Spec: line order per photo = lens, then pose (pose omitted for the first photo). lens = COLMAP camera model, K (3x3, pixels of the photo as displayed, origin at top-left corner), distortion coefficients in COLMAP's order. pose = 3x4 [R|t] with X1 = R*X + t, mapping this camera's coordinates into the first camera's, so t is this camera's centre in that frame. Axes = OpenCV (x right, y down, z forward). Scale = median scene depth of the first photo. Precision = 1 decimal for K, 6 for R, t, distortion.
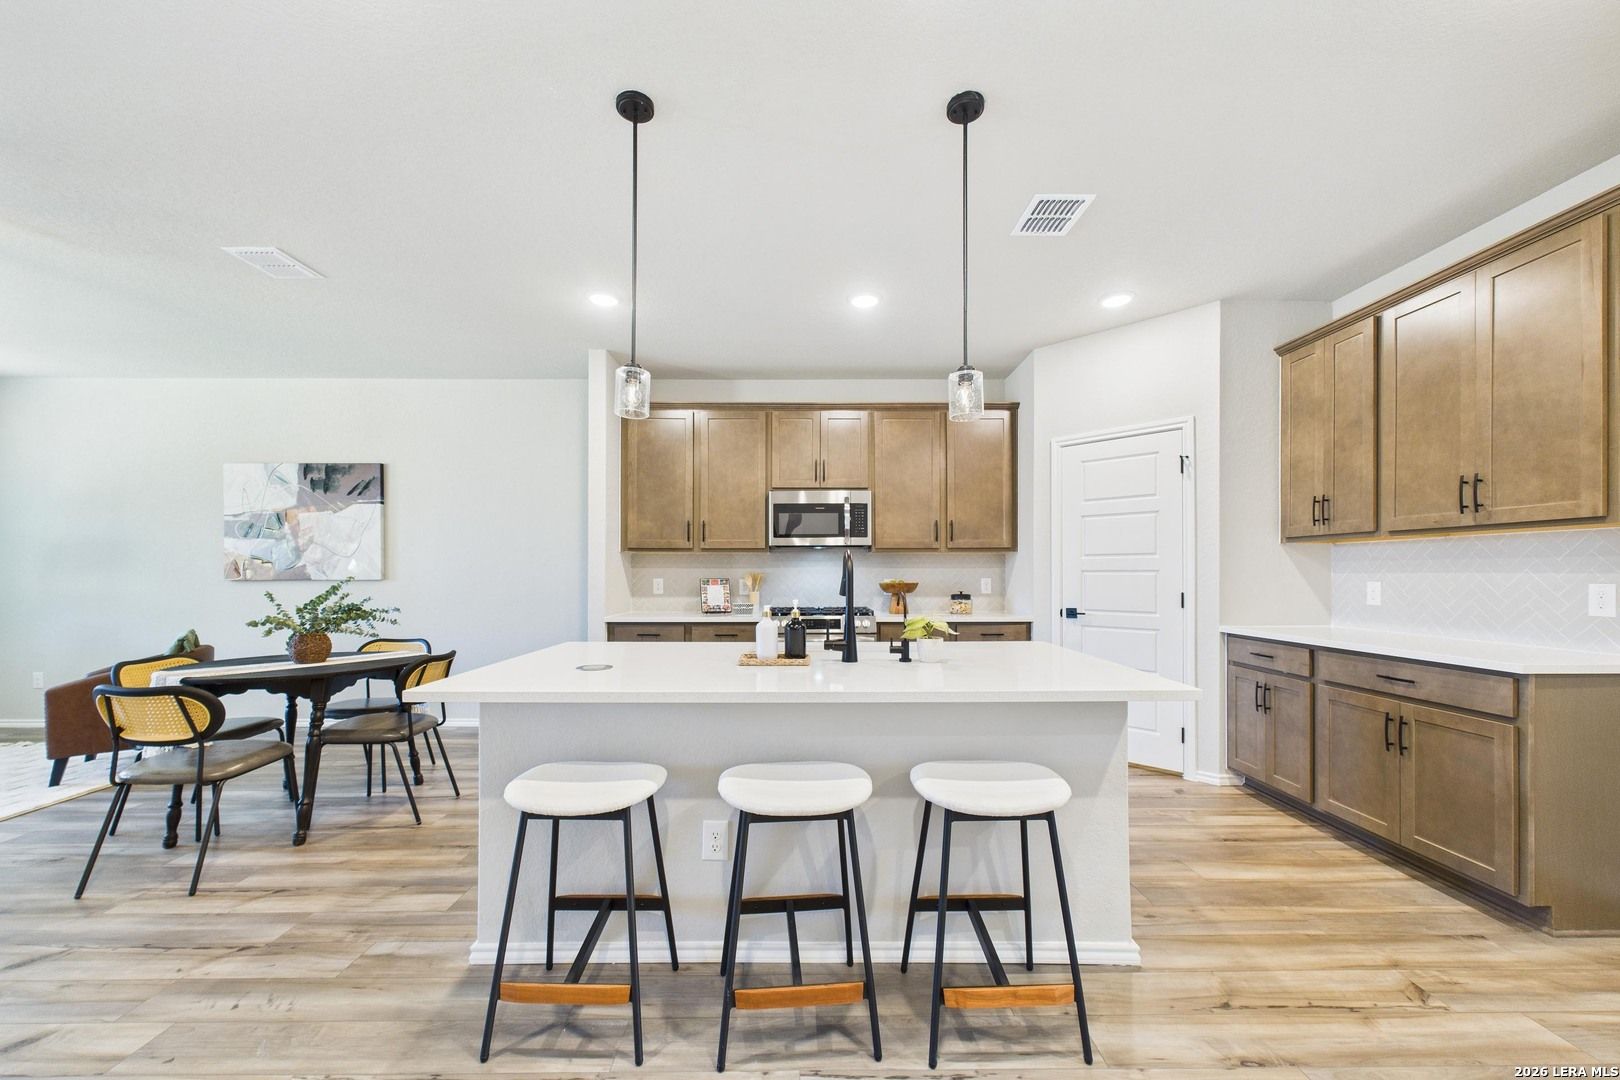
lens RADIAL K [[623.4, 0, 811.2], [0, 623.4, 571.6], [0, 0, 1]] dist [0.003059, -0.000414]
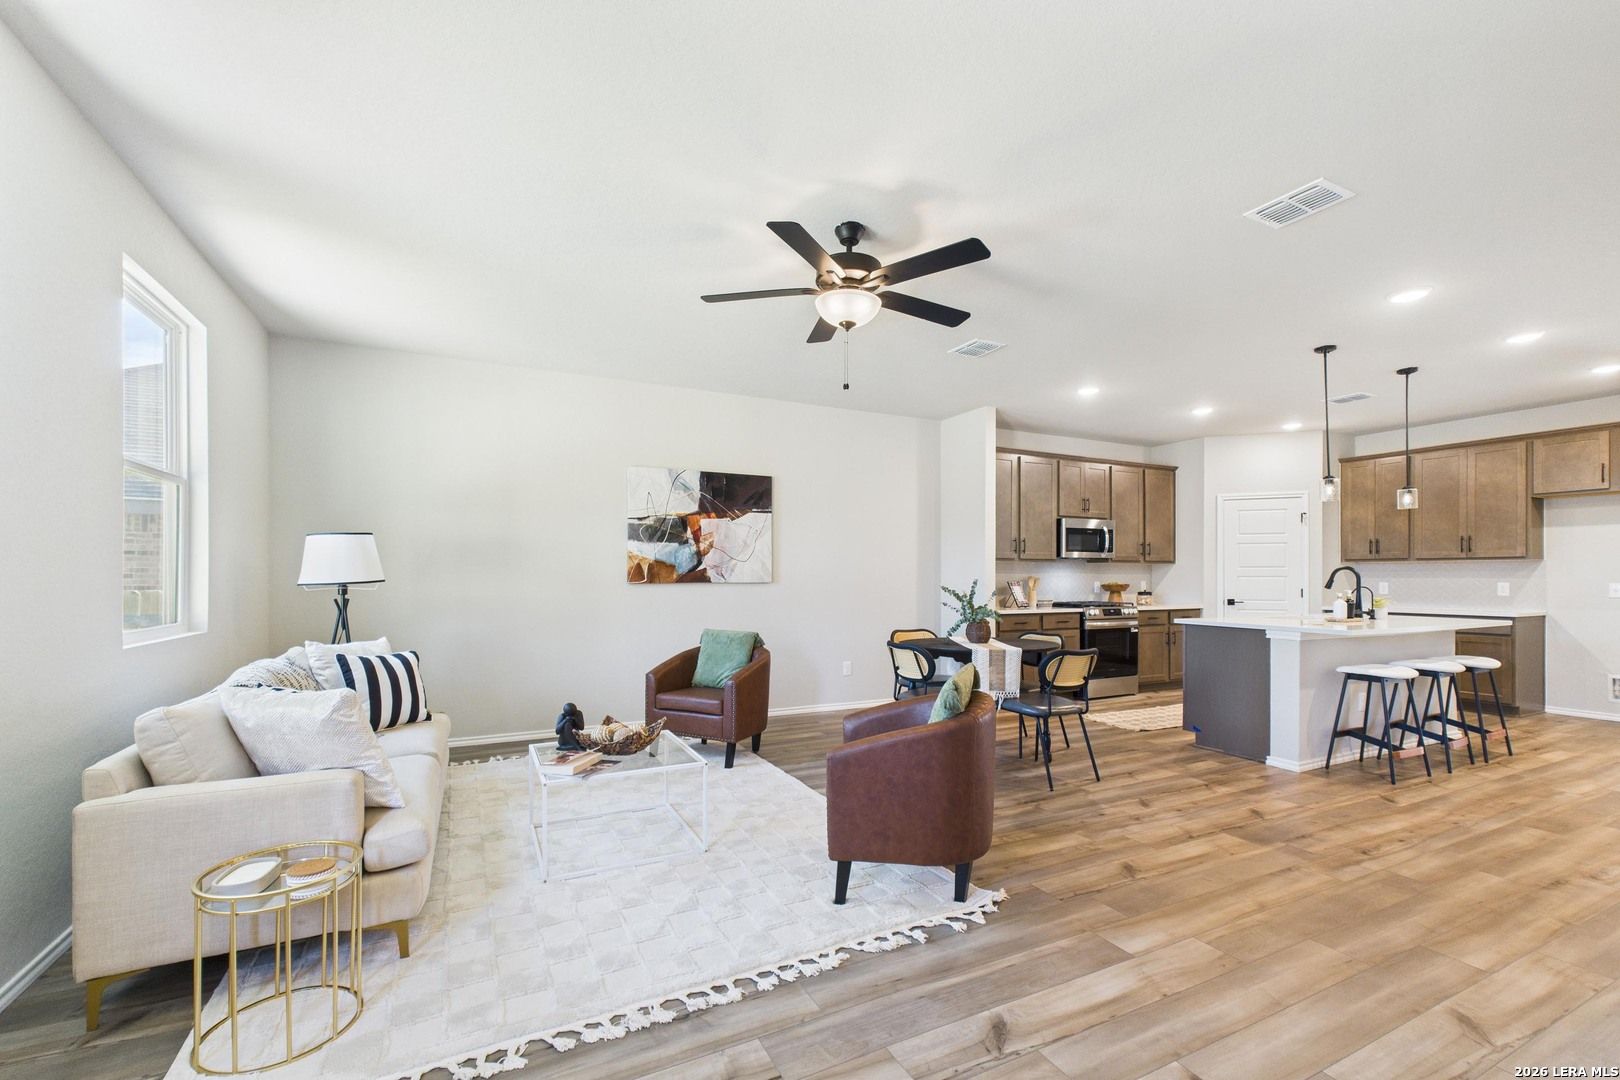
lens RADIAL K [[684.0, 0, 811.1], [0, 684.0, 573.9], [0, 0, 1]] dist [0.006431, -0.001406]
pose [[0.896582, 0.004661, 0.442853, -1.672293], [-0.003367, 0.999987, -0.003708, 0.003218], [-0.442864, 0.001833, 0.896587, -0.160104]]
